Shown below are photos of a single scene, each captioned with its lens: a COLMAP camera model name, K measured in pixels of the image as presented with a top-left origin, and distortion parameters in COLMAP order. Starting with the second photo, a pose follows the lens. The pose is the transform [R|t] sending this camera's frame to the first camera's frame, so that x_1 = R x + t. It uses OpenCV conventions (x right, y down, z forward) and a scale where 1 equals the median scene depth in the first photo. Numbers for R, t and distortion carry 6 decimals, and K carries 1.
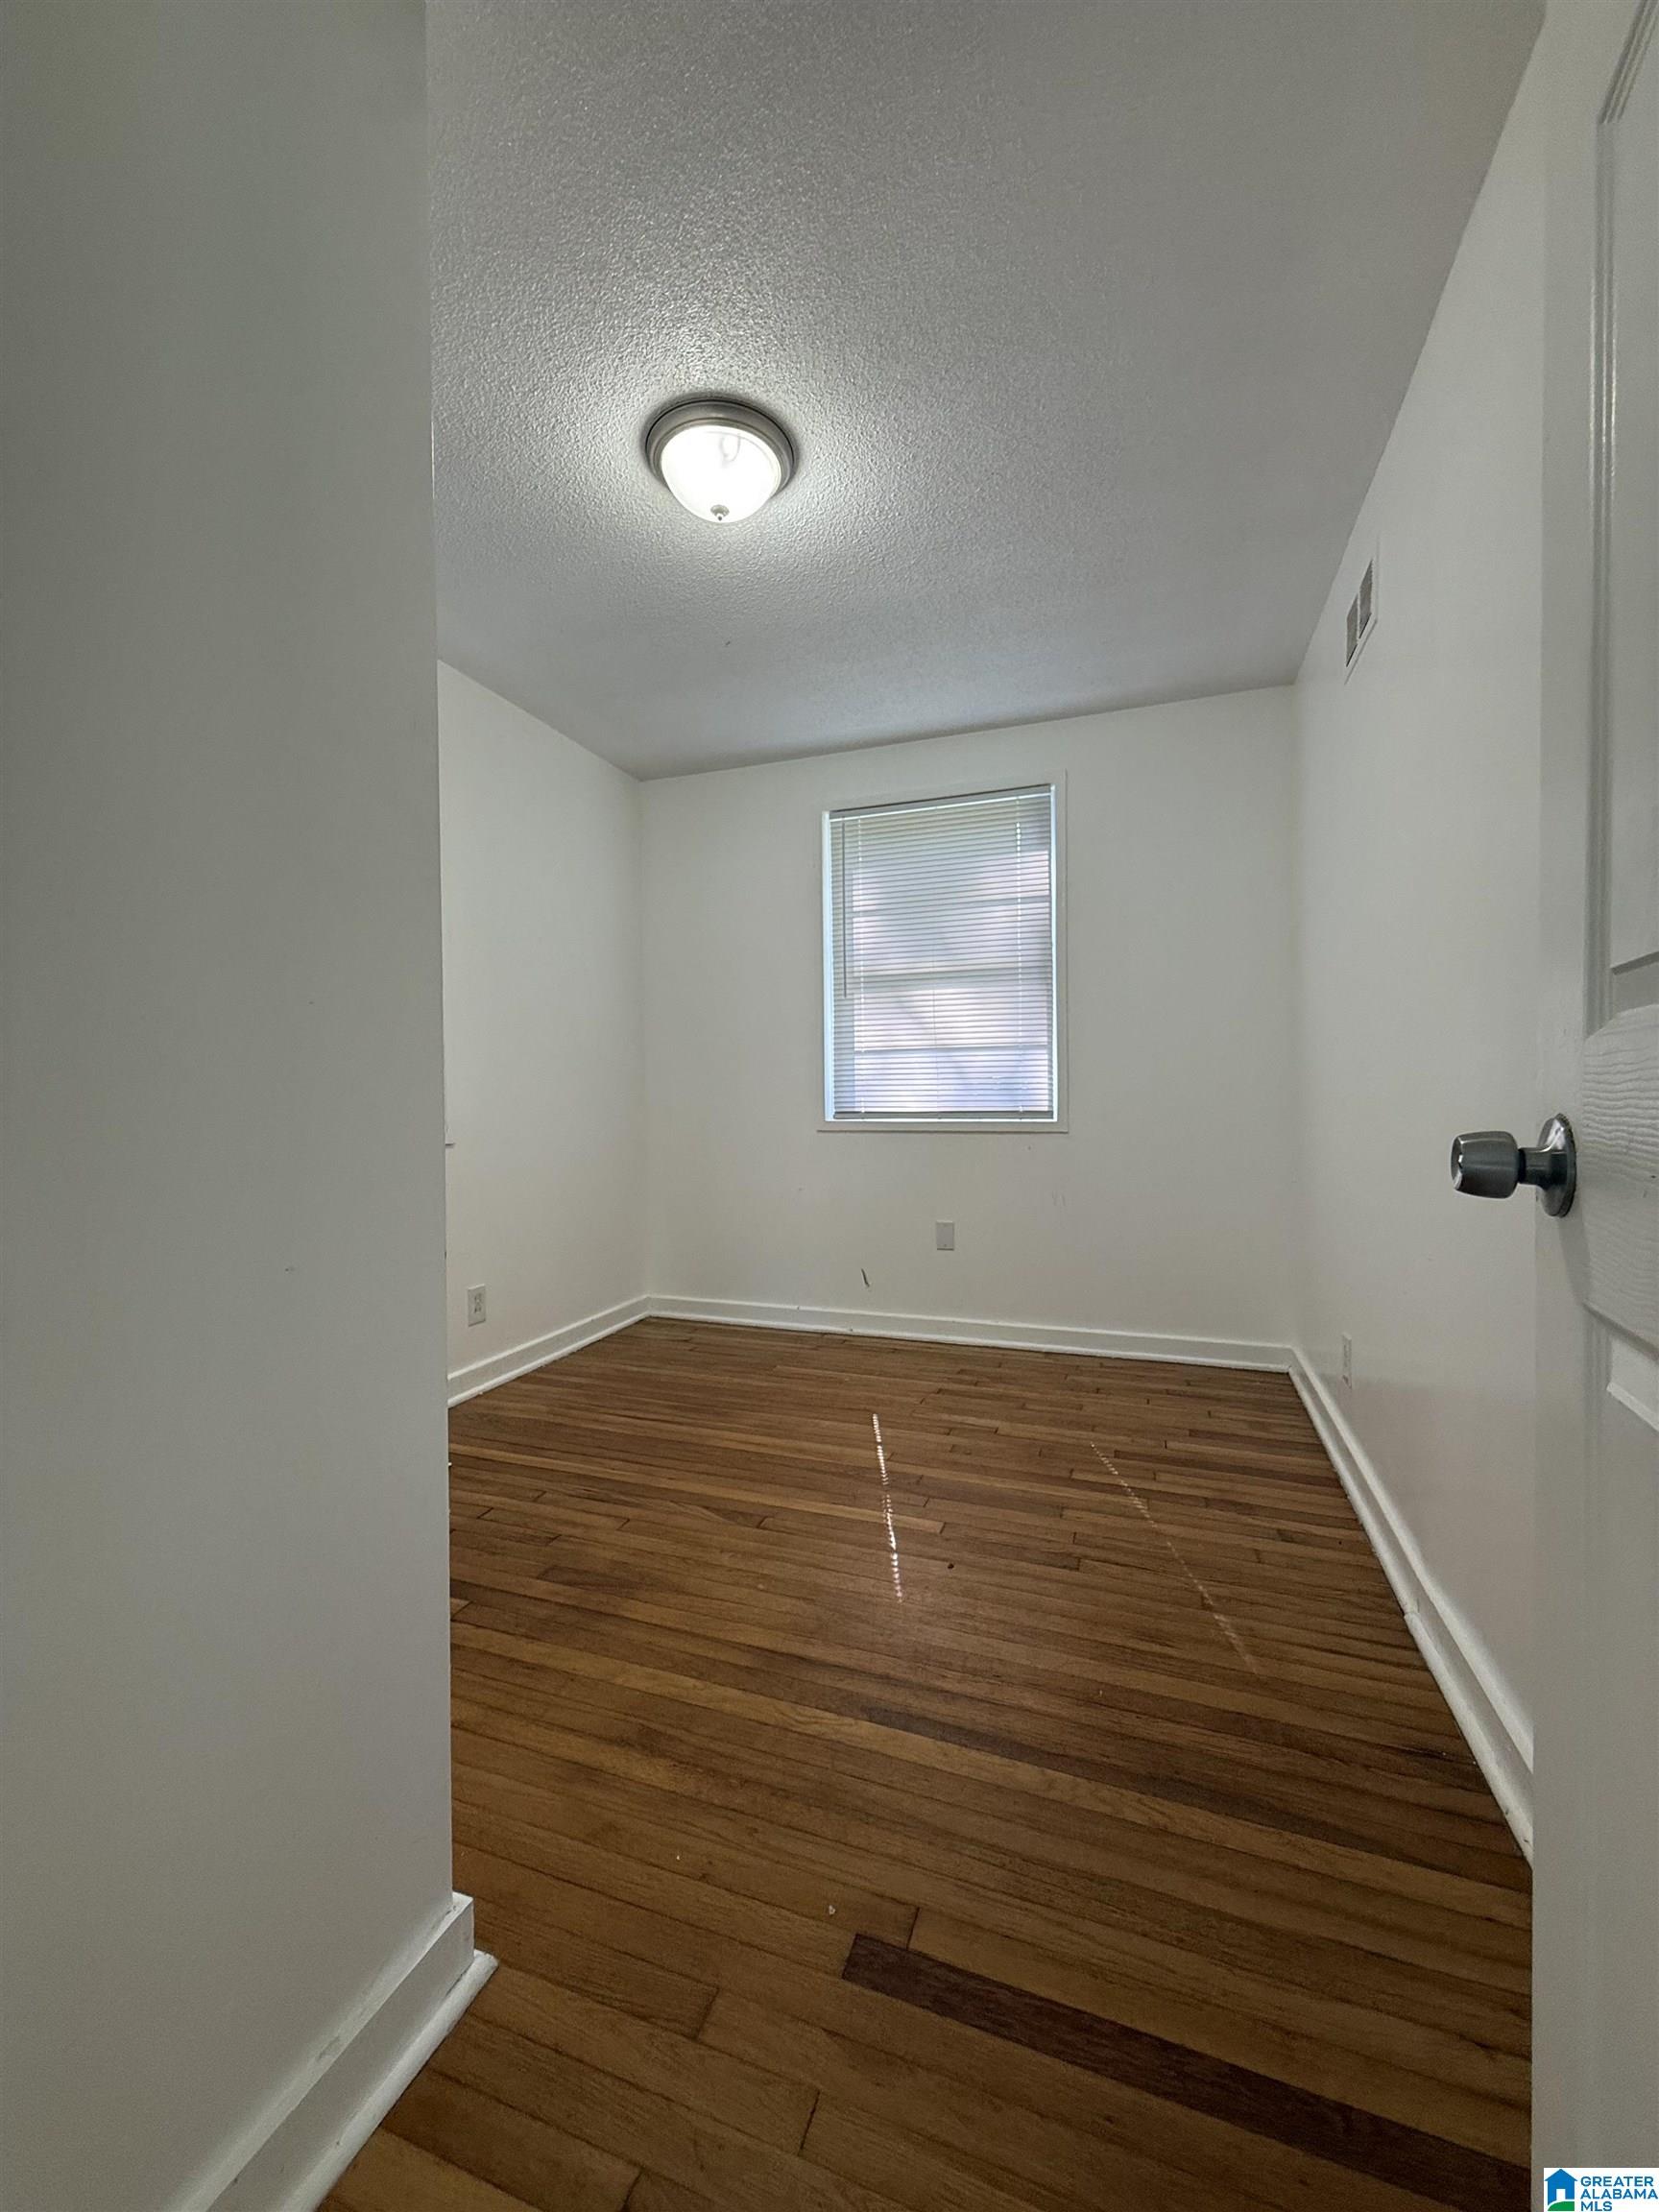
lens RADIAL K [[880.8, 0, 819.9], [0, 880.8, 1104.6], [0, 0, 1]] dist [0.001674, -0.000855]
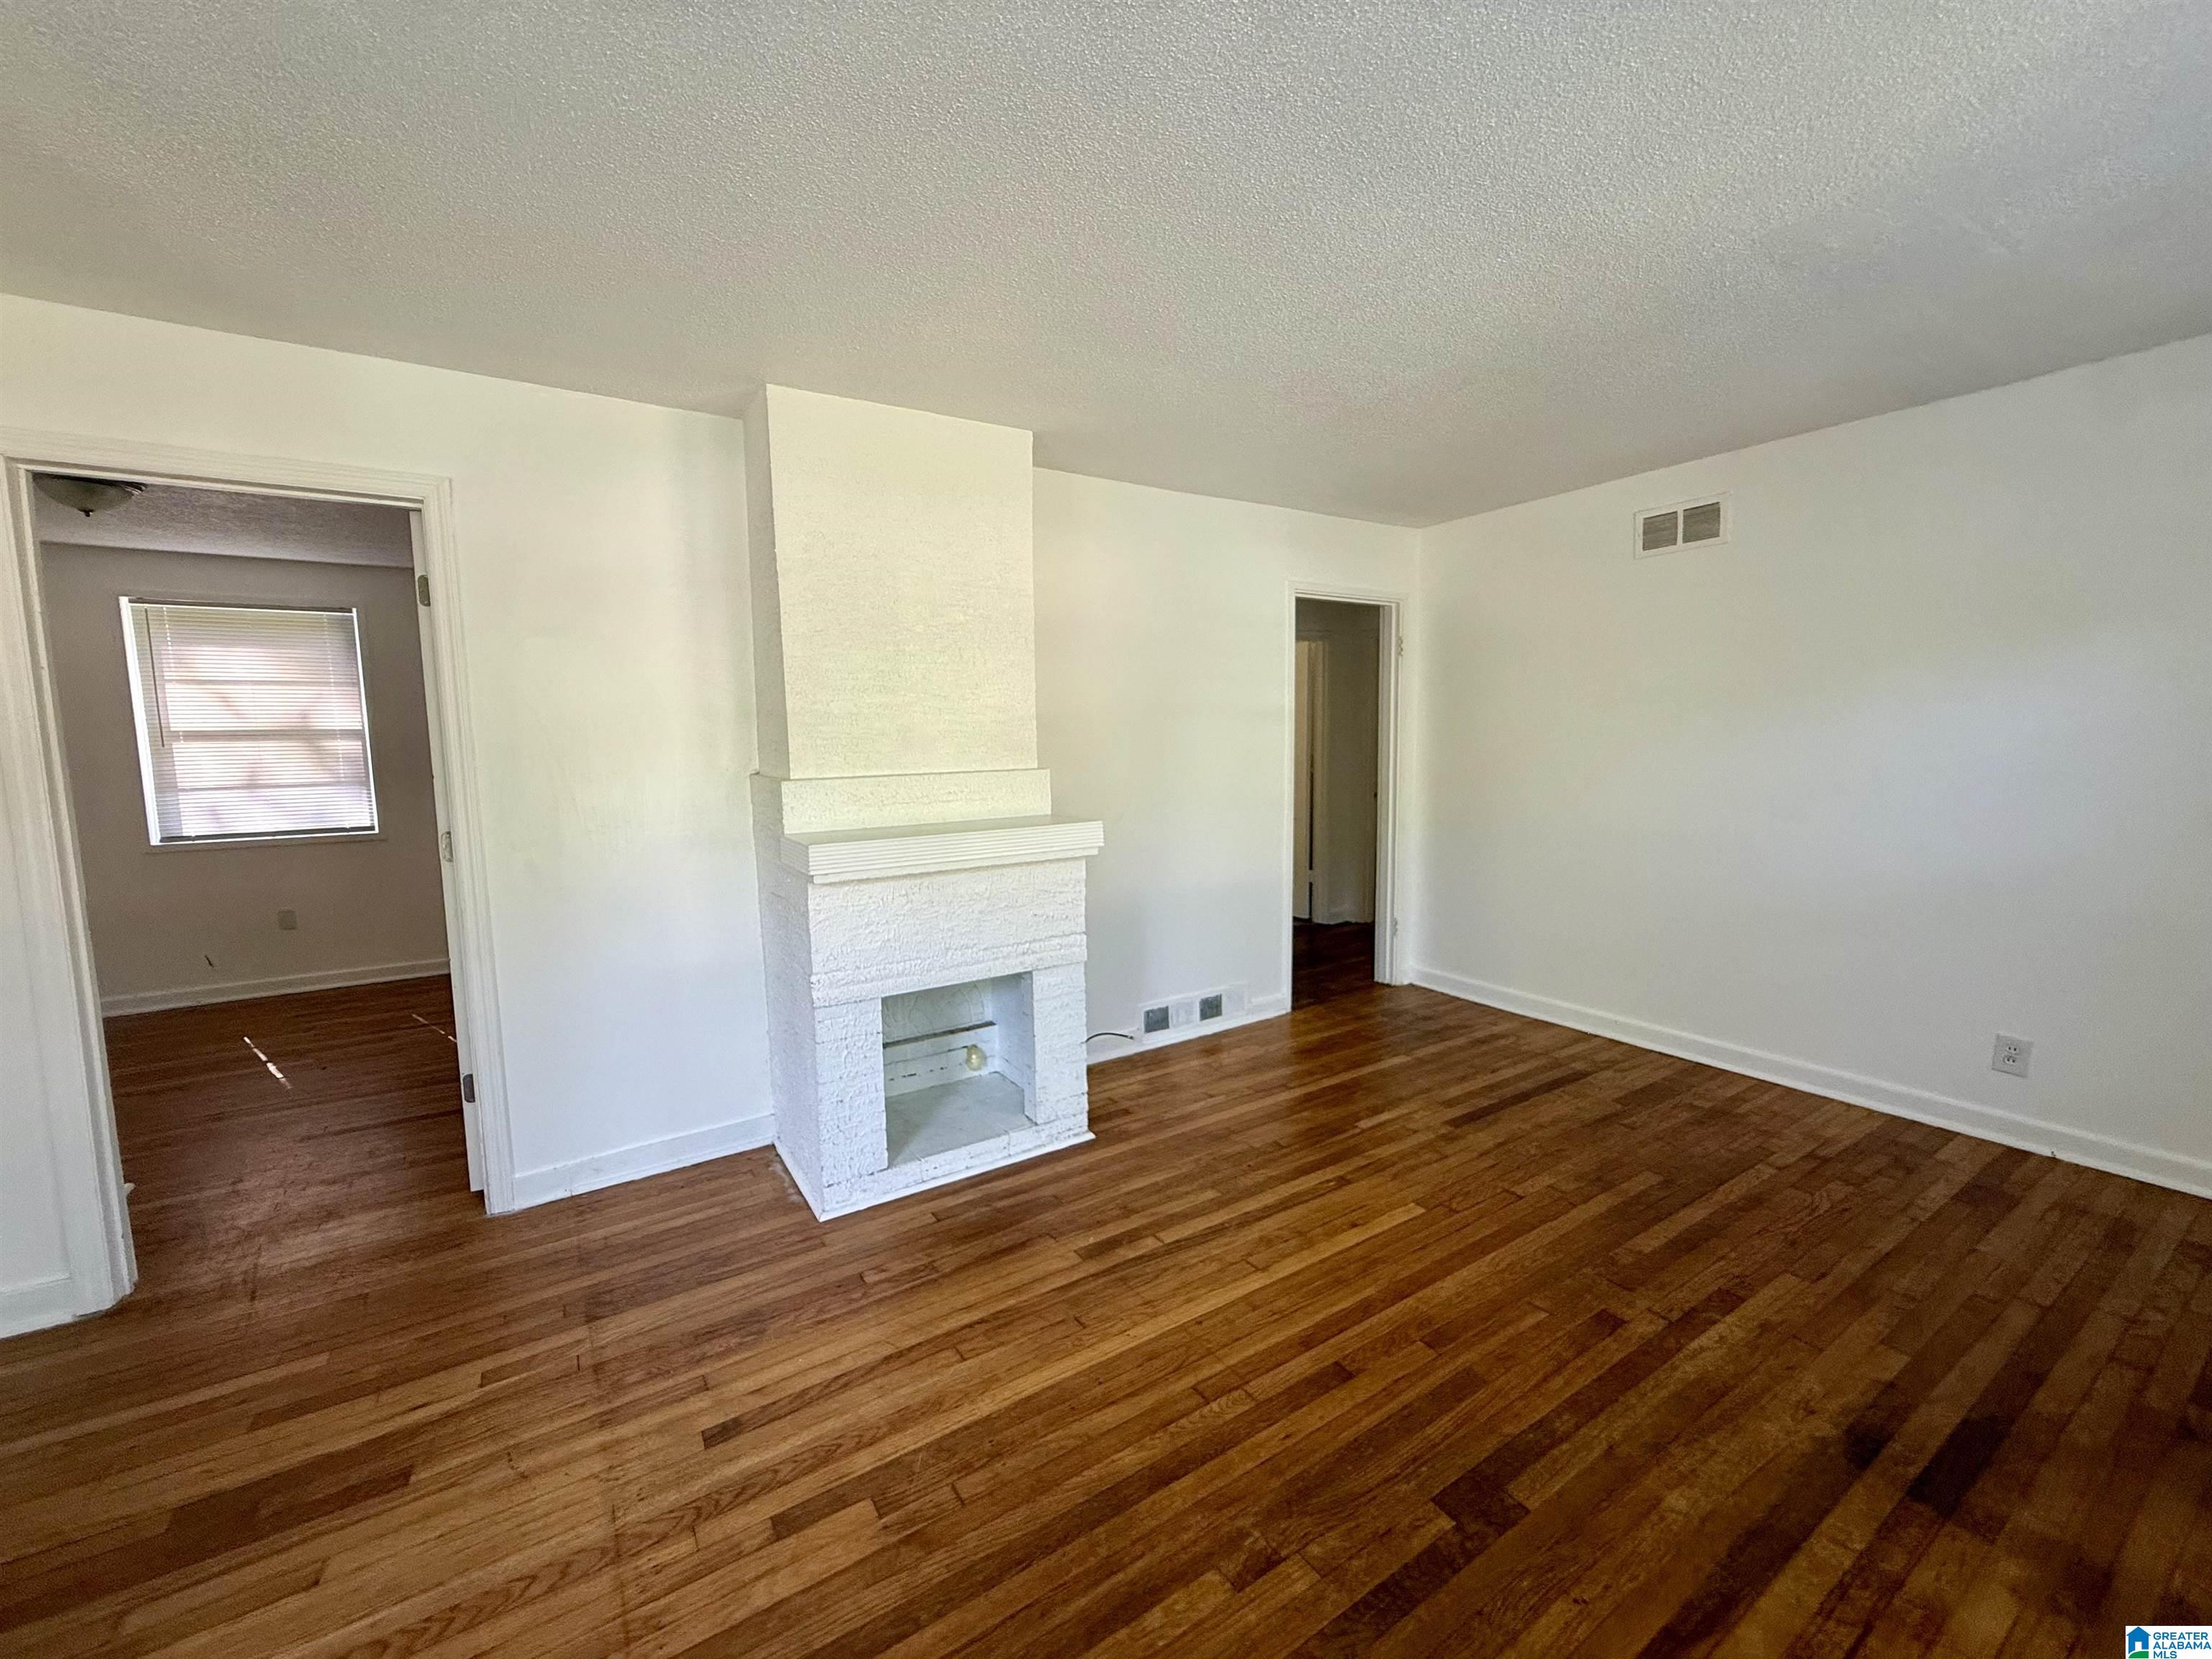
lens RADIAL K [[880.8, 0, 1097.9], [0, 880.8, 827.6], [0, 0, 1]] dist [0.001674, -0.000855]
pose [[0.602939, -0.081318, 0.793632, -0.290591], [0.012599, 0.995638, 0.092444, -0.176269], [-0.797688, -0.045739, 0.601333, -1.392587]]
